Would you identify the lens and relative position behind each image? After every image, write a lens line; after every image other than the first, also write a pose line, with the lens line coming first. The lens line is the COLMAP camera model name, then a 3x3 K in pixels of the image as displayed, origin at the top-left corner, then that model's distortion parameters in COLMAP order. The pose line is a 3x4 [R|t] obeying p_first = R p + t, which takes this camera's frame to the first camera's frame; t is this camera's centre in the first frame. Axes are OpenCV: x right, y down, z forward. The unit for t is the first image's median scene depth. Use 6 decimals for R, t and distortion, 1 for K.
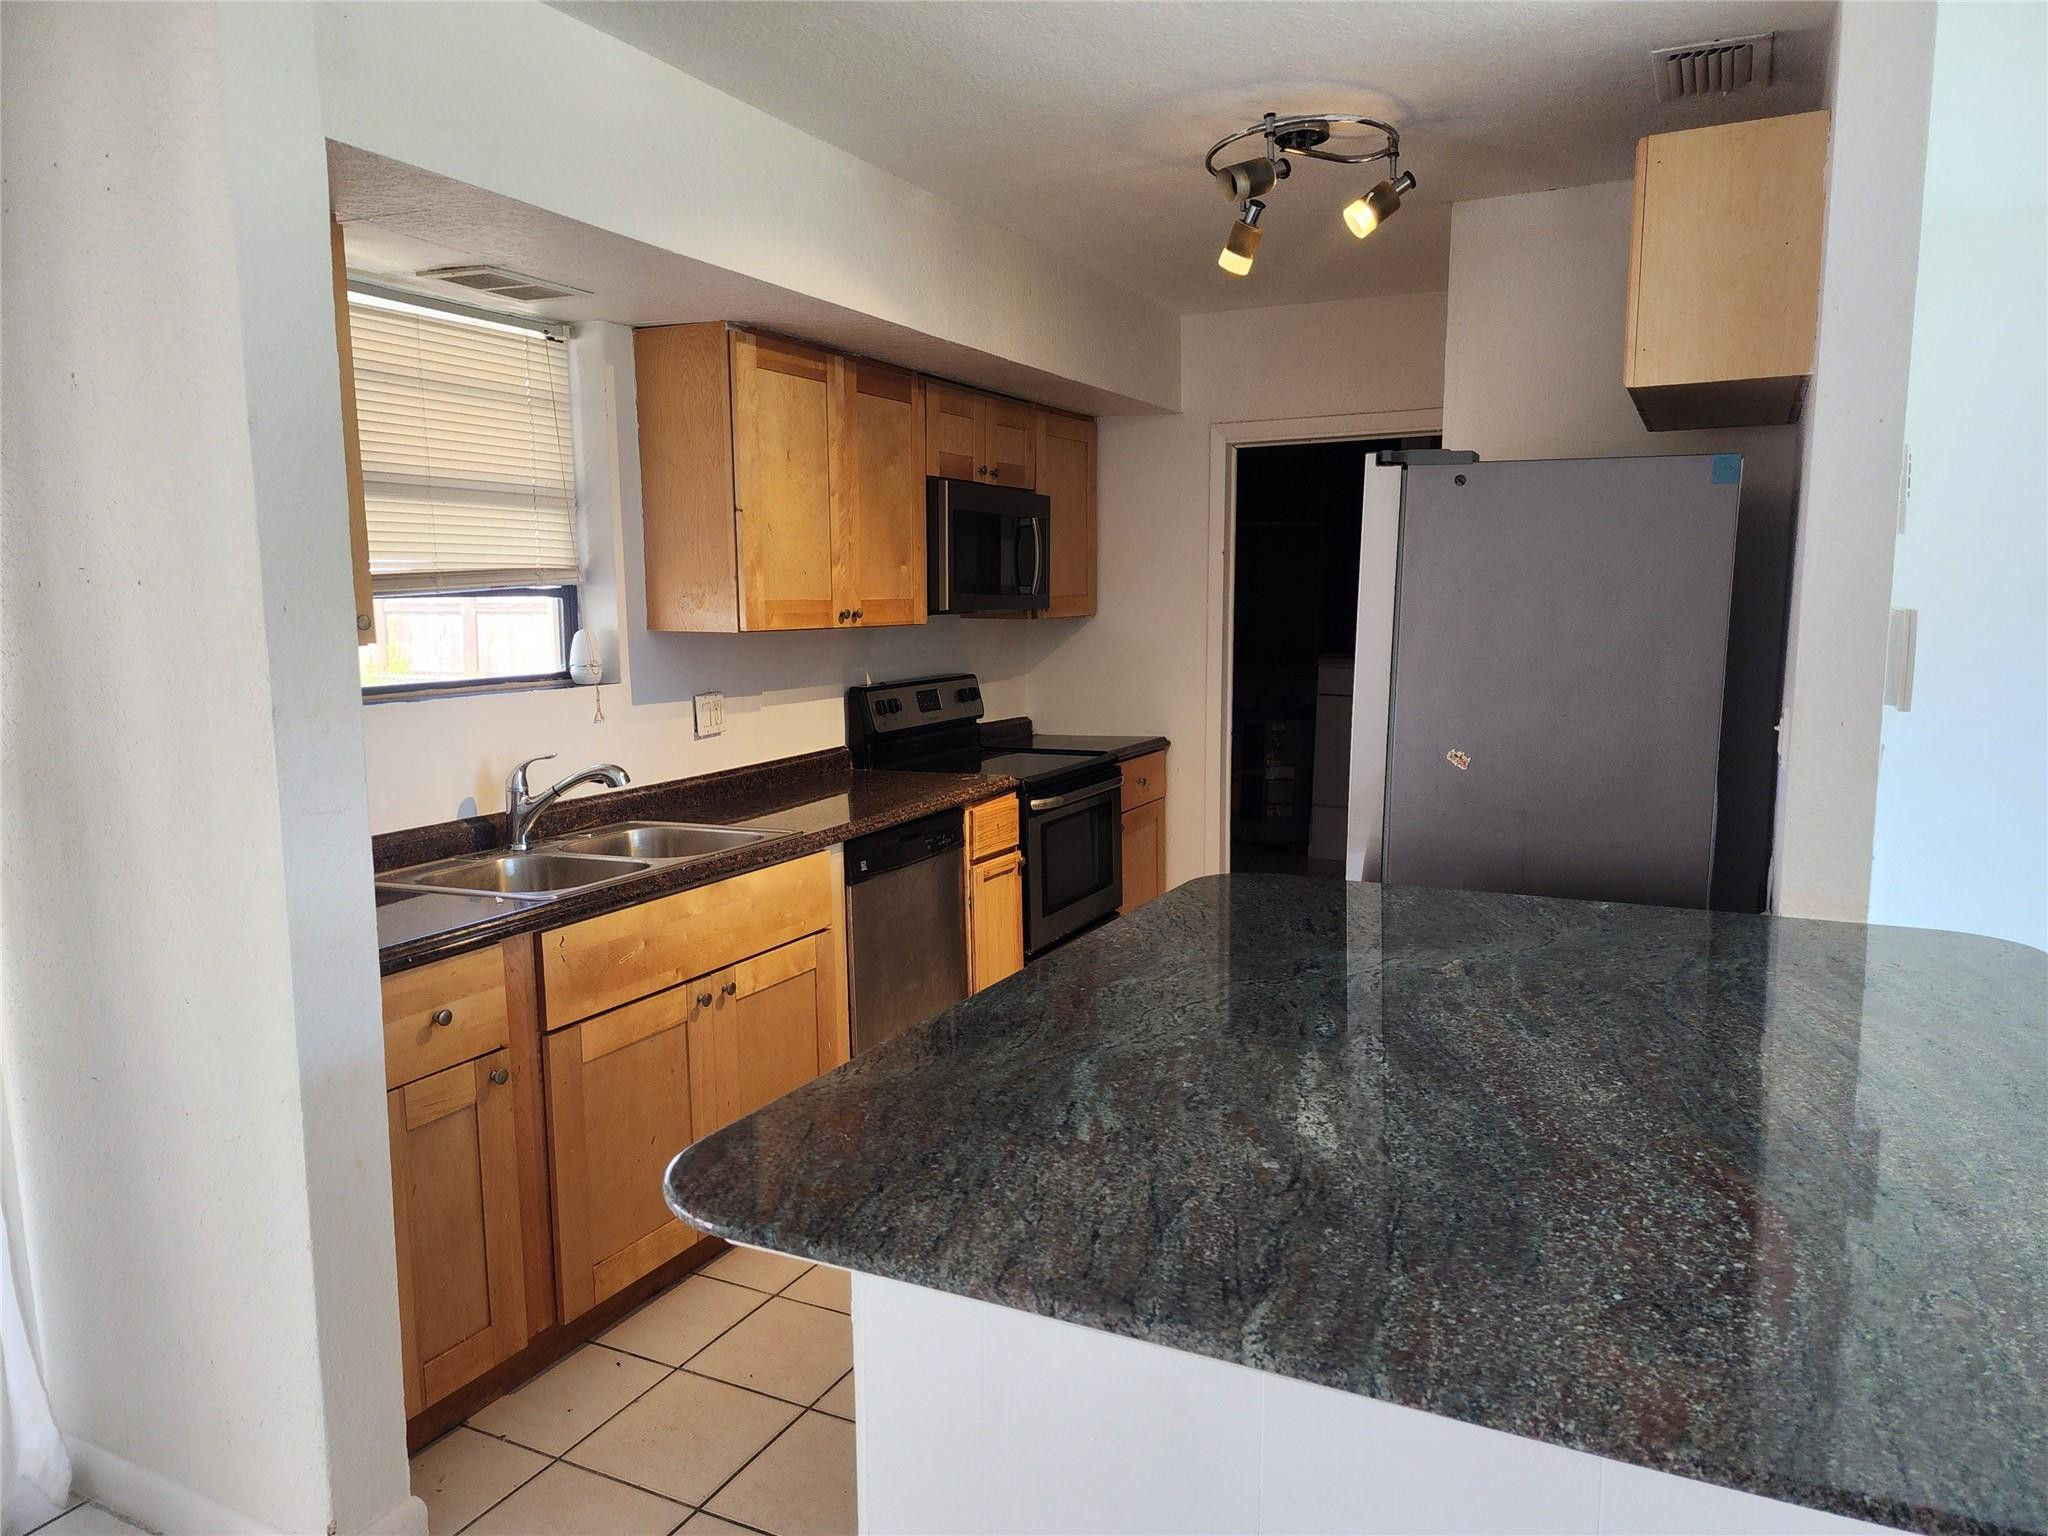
lens RADIAL K [[1378.2, 0, 1048.2], [0, 1378.2, 770.7], [0, 0, 1]] dist [0.080941, -0.066682]
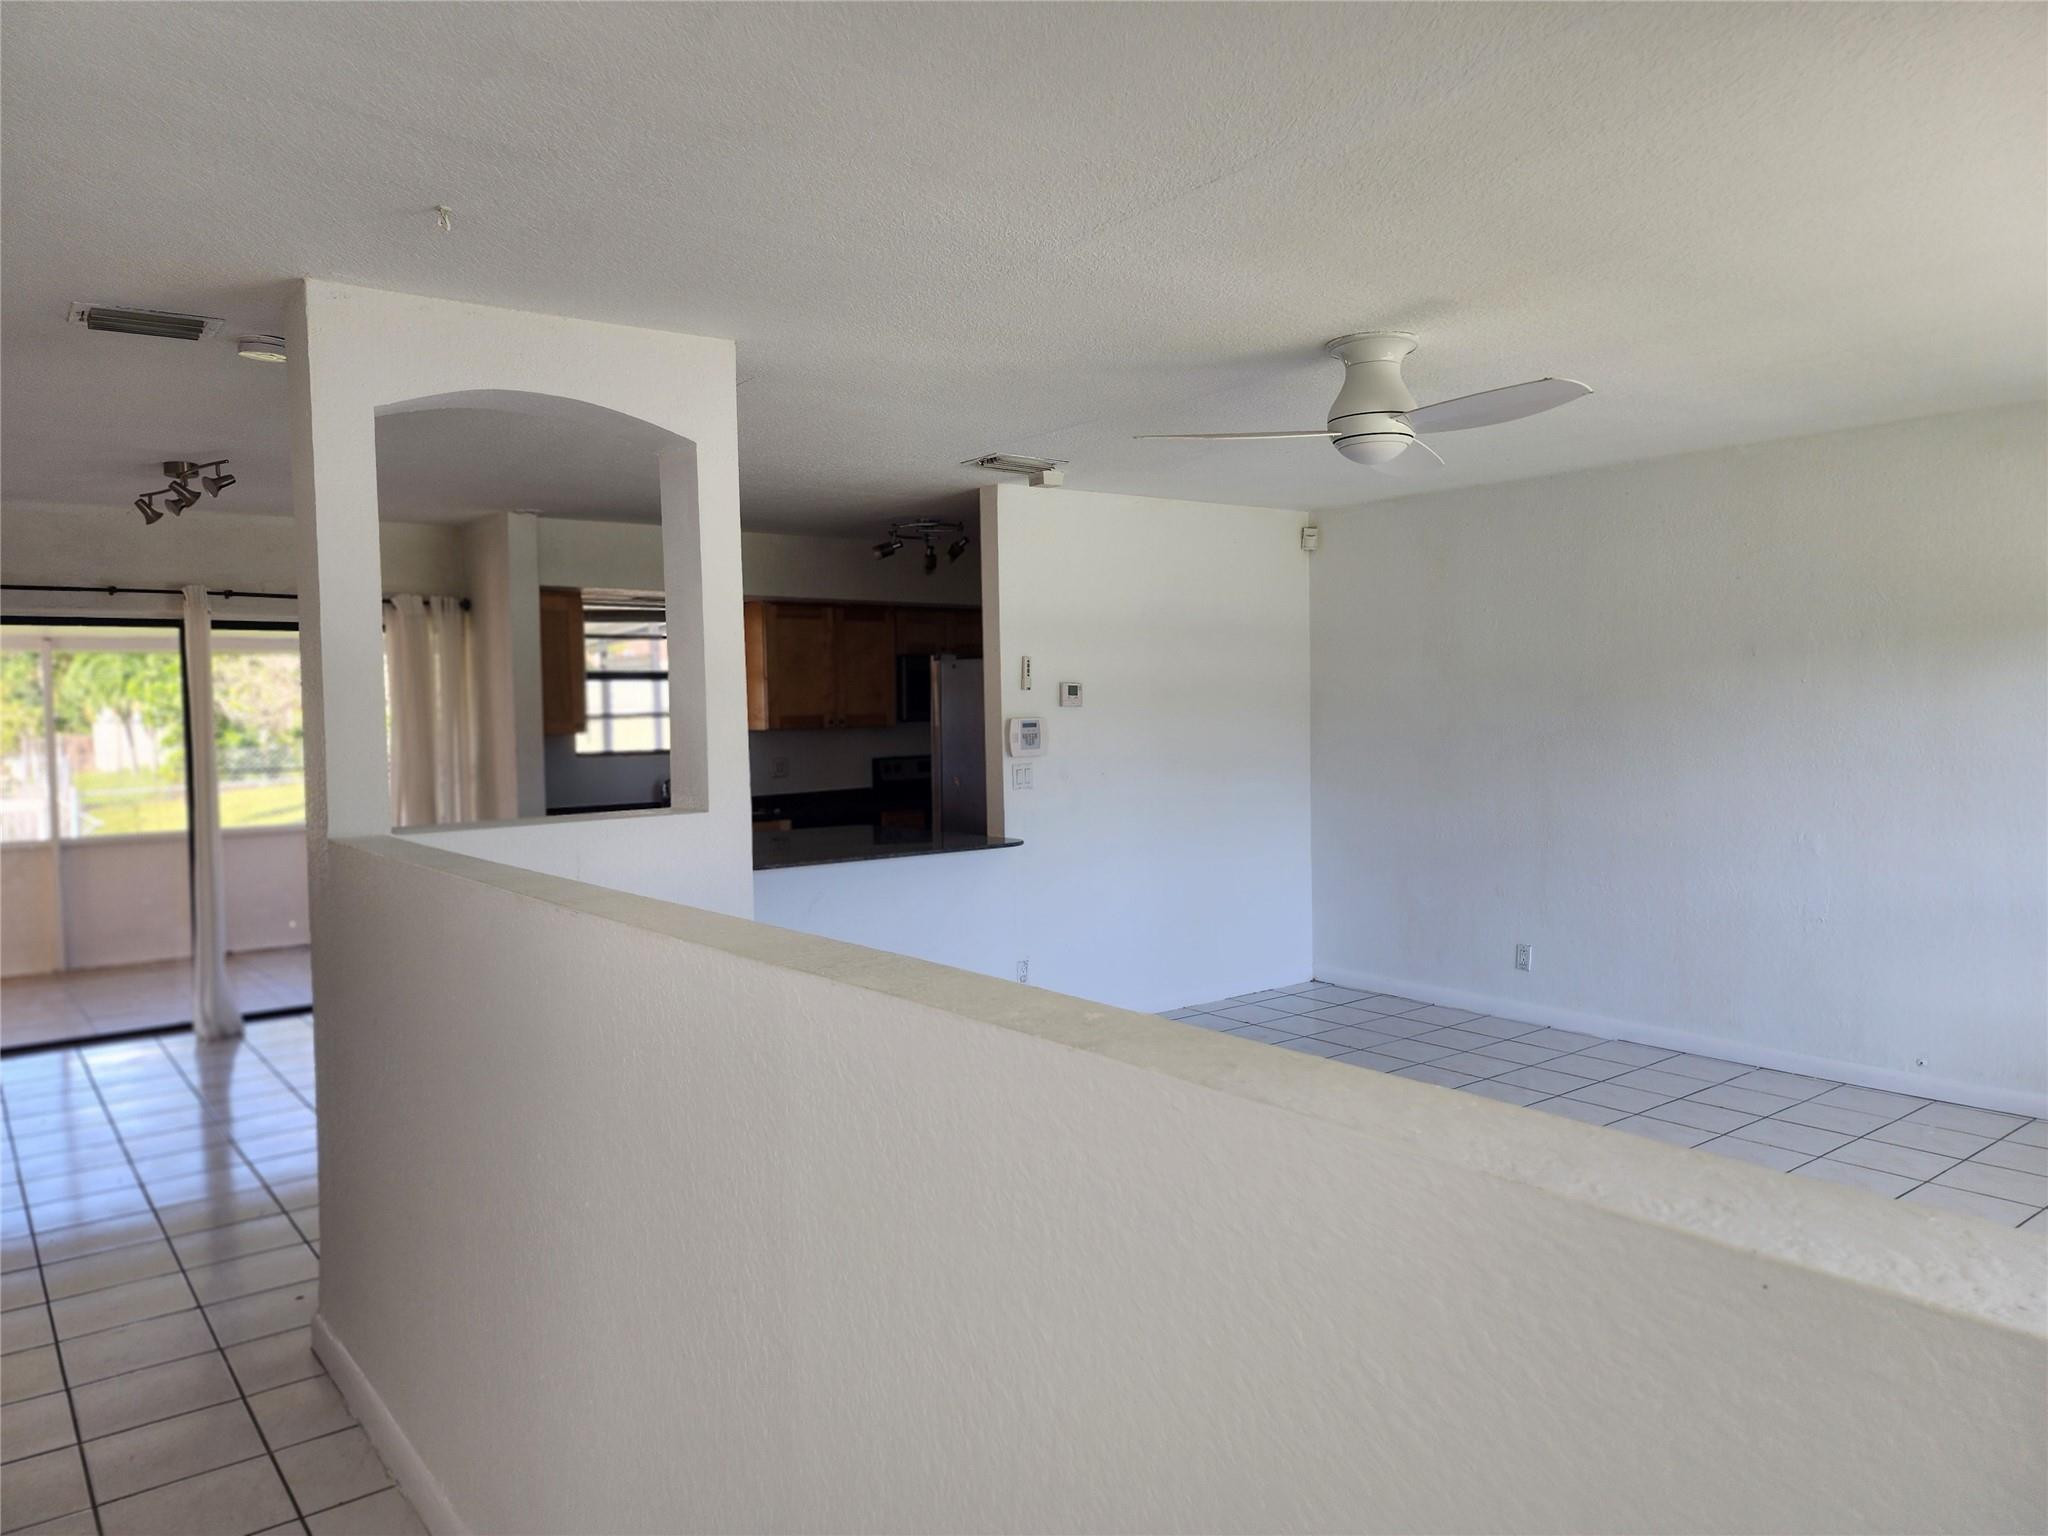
lens RADIAL K [[1389.5, 0, 1039.6], [0, 1389.5, 768.1], [0, 0, 1]] dist [0.075913, -0.065843]
pose [[0.901652, 0.009734, -0.432354, 1.188648], [-0.044695, 0.996490, -0.070776, 0.107554], [0.430147, 0.083139, 0.898922, -0.885120]]
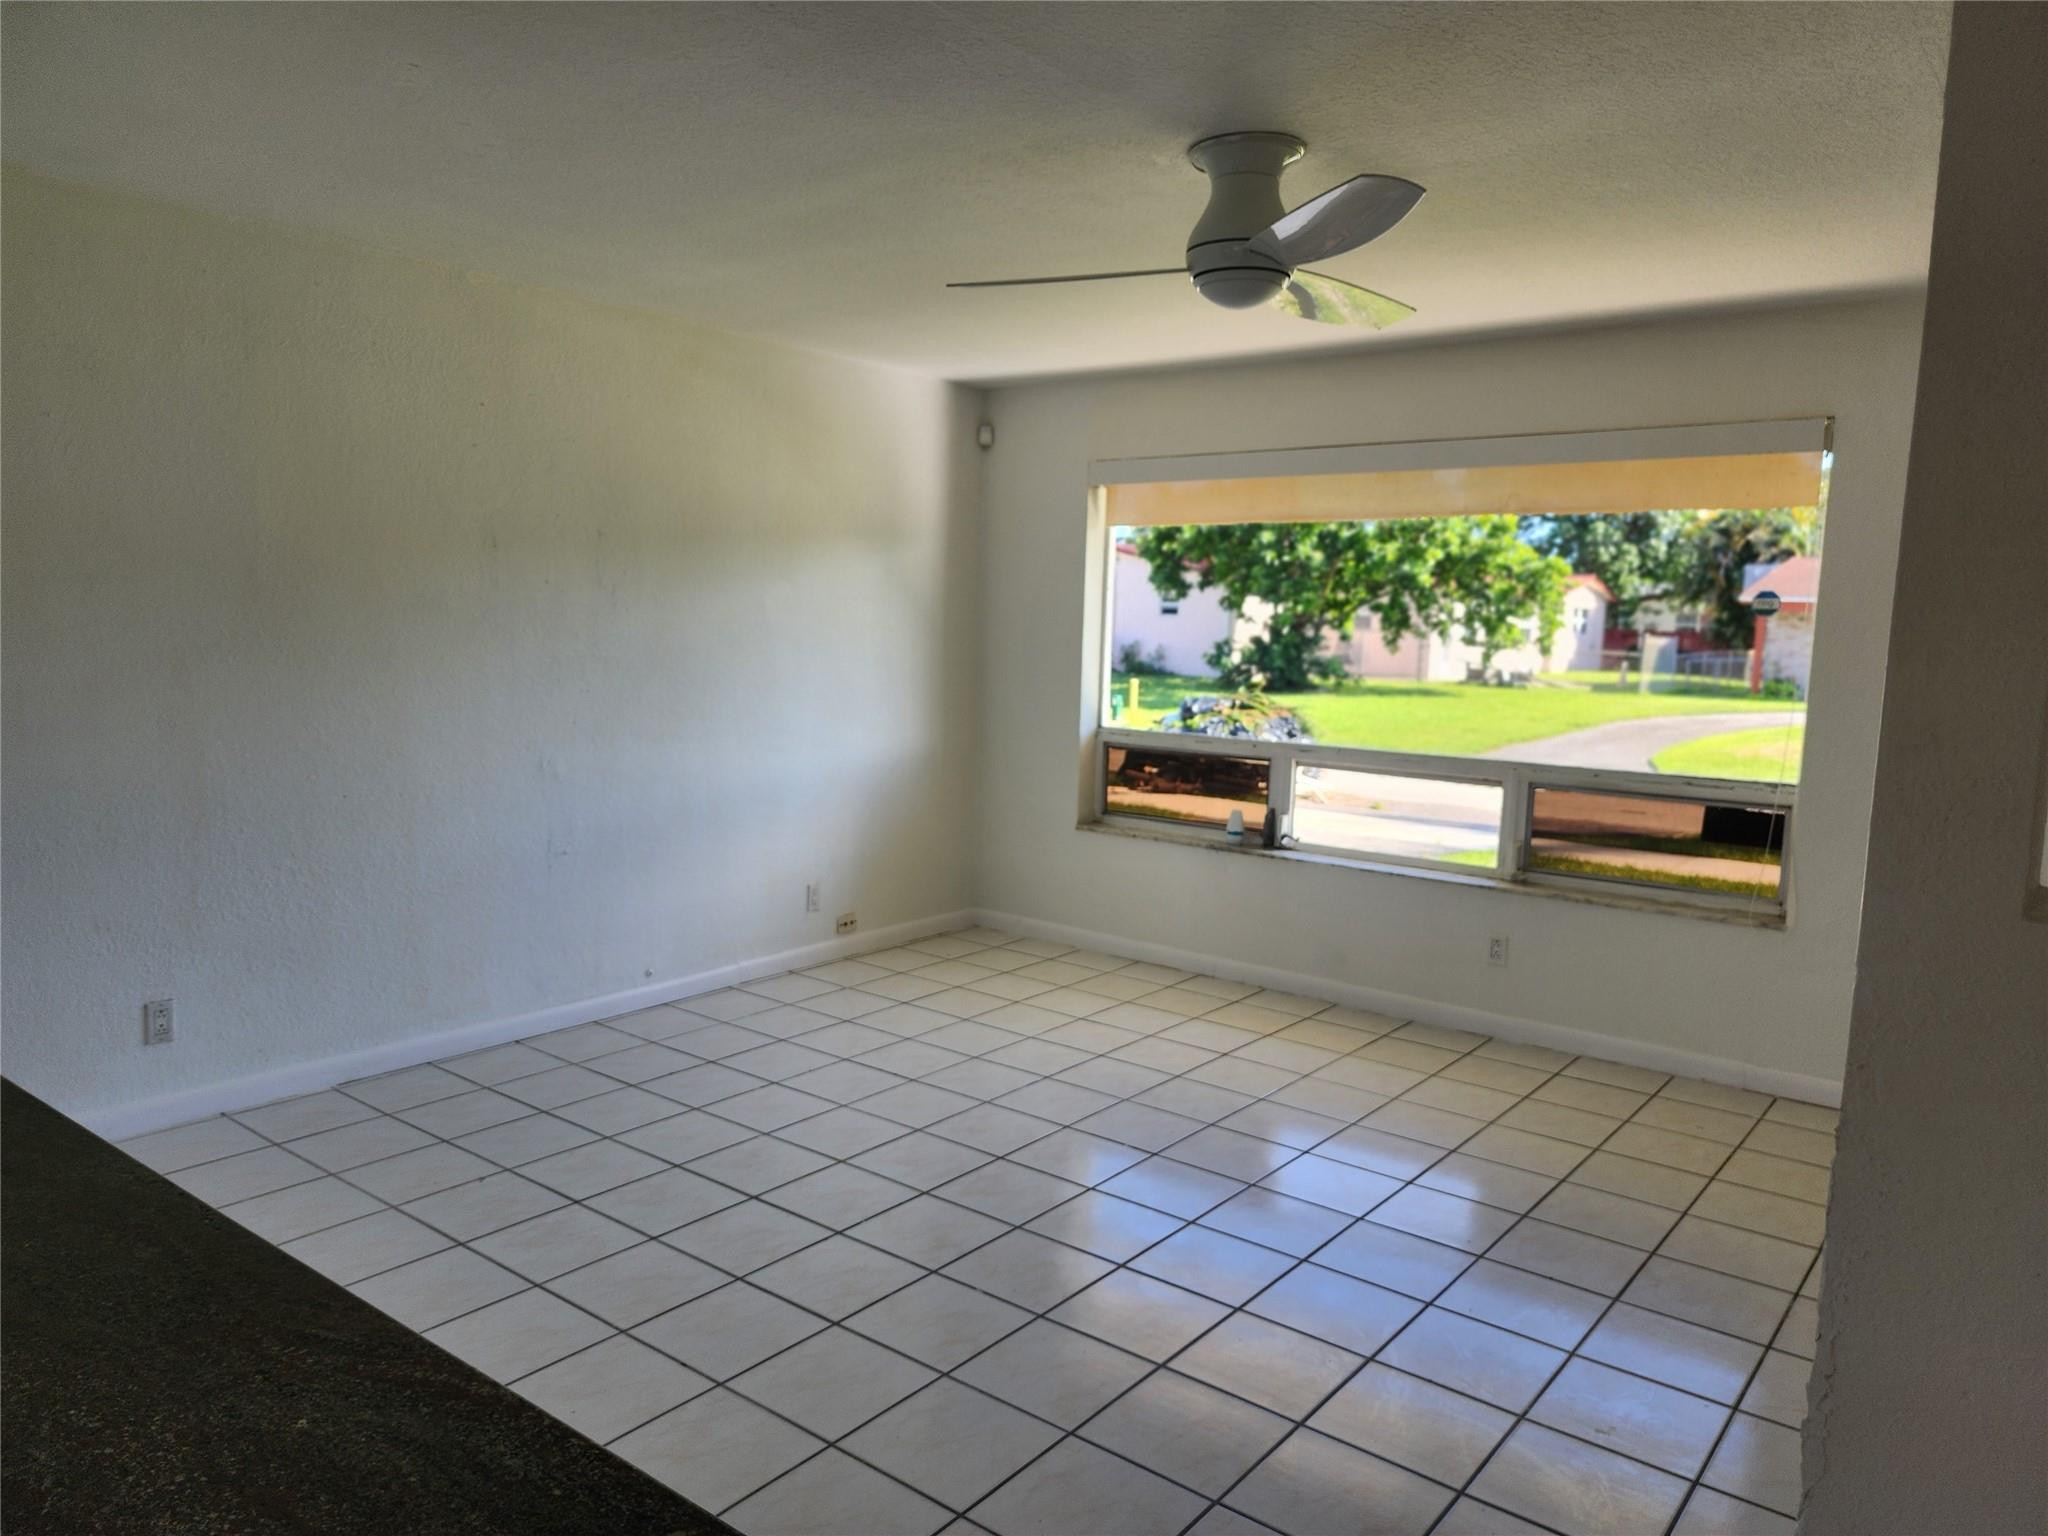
lens RADIAL K [[1389.5, 0, 1039.6], [0, 1389.5, 768.1], [0, 0, 1]] dist [0.075913, -0.065843]
pose [[0.209400, -0.097291, 0.972978, 0.061466], [0.100031, 0.991949, 0.077659, -0.015942], [-0.972700, 0.081066, 0.217446, 0.144605]]
